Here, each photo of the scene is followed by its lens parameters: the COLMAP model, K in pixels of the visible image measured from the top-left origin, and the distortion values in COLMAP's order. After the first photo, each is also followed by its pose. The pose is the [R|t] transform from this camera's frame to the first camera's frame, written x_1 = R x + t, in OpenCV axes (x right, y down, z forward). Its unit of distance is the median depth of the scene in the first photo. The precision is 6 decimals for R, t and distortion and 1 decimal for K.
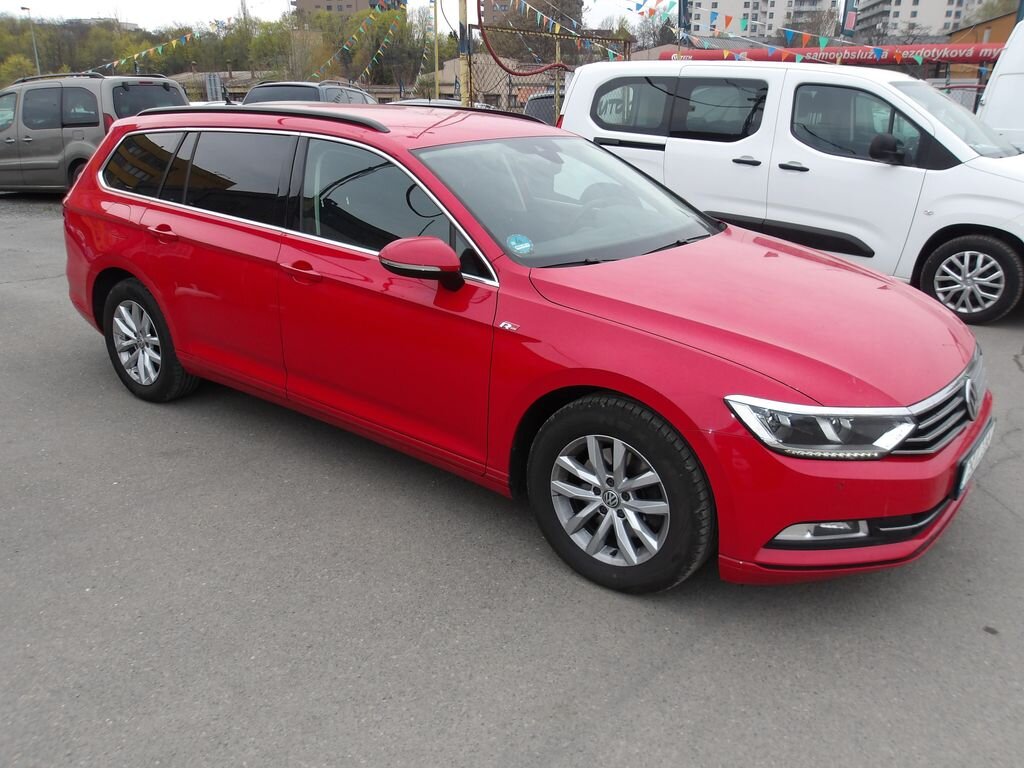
lens RADIAL K [[817.9, 0, 505.0], [0, 817.9, 383.1], [0, 0, 1]] dist [-0.006307, -0.000310]
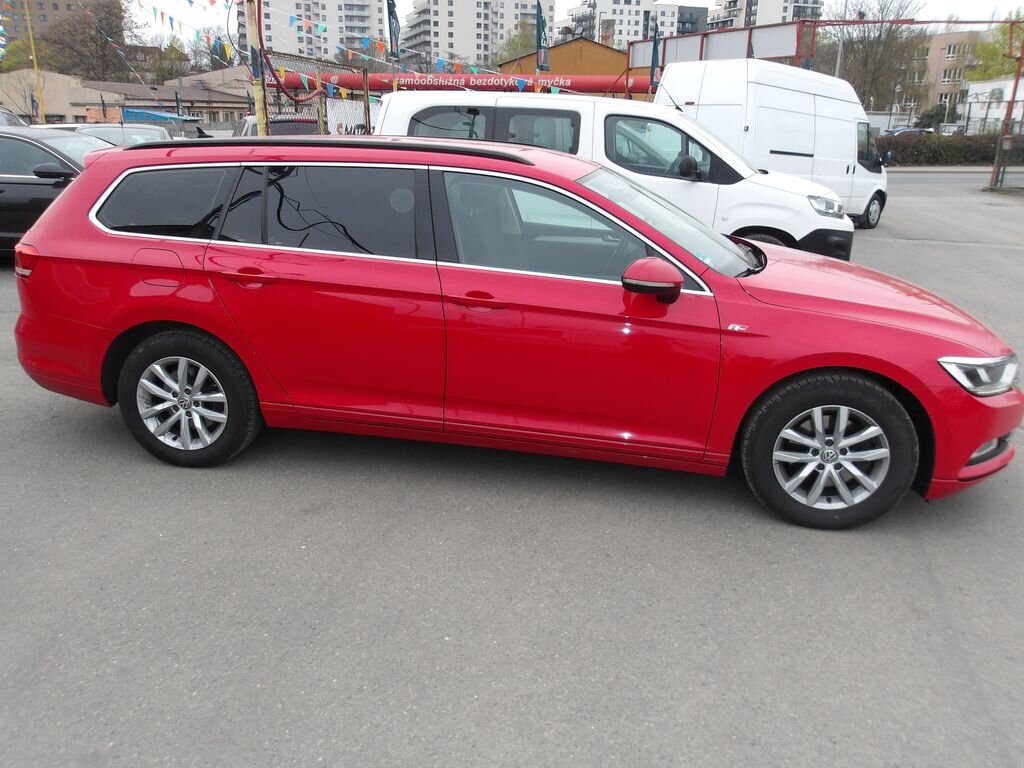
lens RADIAL K [[817.9, 0, 505.0], [0, 817.9, 383.1], [0, 0, 1]] dist [-0.006307, -0.000310]
pose [[0.898088, -0.128926, 0.420496, -0.748357], [0.138554, 0.990325, 0.007716, -0.042796], [-0.417422, 0.051332, 0.907262, 0.065340]]
